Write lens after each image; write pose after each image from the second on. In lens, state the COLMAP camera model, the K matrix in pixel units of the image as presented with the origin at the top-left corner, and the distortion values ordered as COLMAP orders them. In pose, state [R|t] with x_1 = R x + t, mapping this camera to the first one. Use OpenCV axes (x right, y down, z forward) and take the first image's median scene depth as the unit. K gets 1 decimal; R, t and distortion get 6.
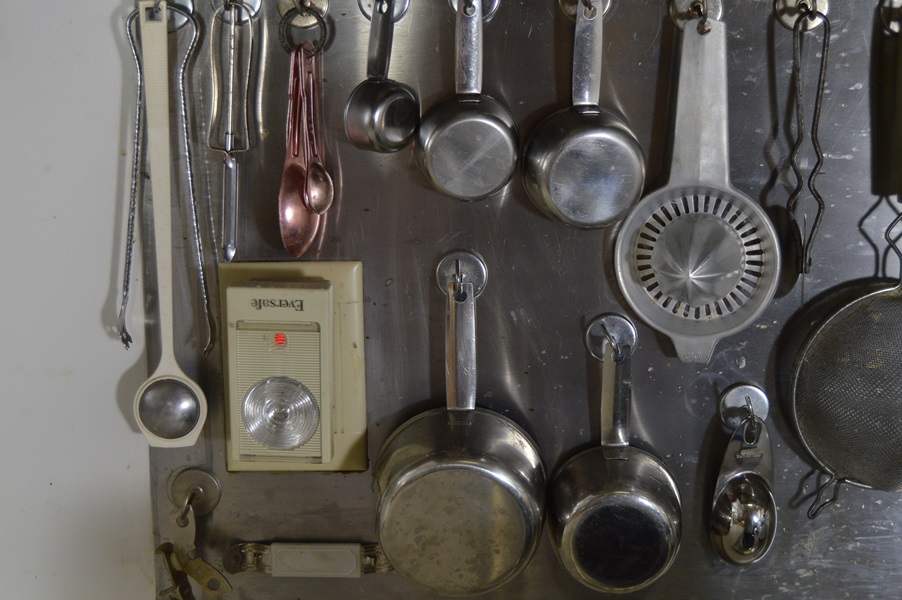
lens RADIAL K [[1477.3, 0, 451.0], [0, 1477.3, 300.0], [0, 0, 1]] dist [-0.023757, -0.016787]
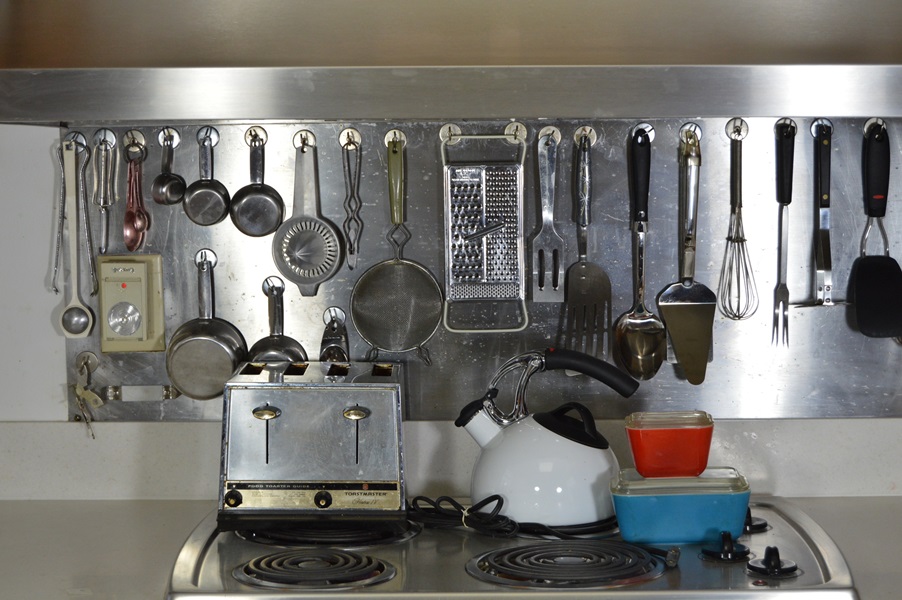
lens RADIAL K [[2067.0, 0, 451.0], [0, 2067.0, 300.0], [0, 0, 1]] dist [0.029691, -0.110748]
pose [[0.999868, -0.015134, 0.005985, 0.370763], [0.015584, 0.996344, -0.084002, 0.323225], [-0.004692, 0.084084, 0.996448, -2.192404]]
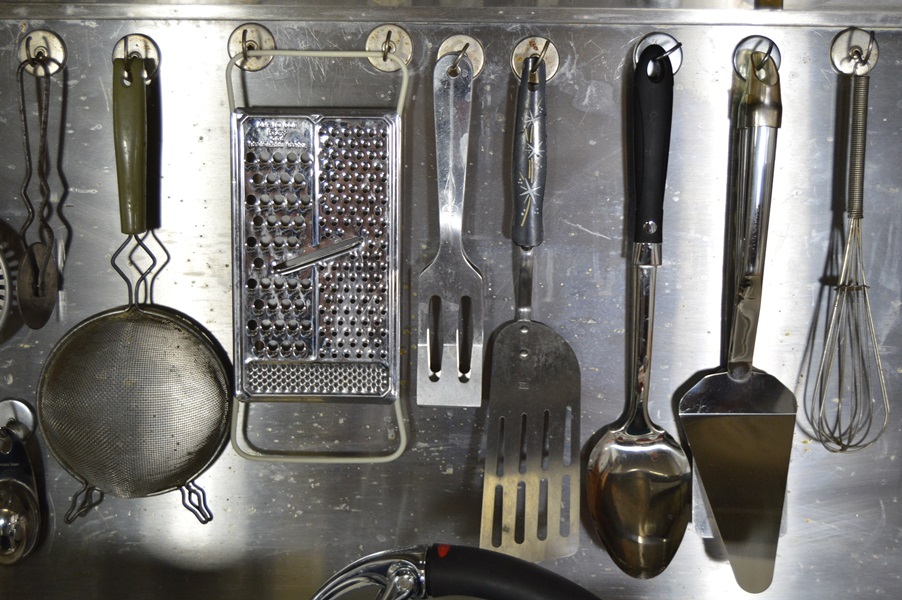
lens RADIAL K [[1477.3, 0, 451.0], [0, 1477.3, 300.0], [0, 0, 1]] dist [-0.023757, -0.016787]
pose [[0.999902, 0.009331, 0.010413, 0.530430], [-0.008950, 0.999308, -0.036112, 0.021216], [-0.010743, 0.036016, 0.999293, -0.097540]]
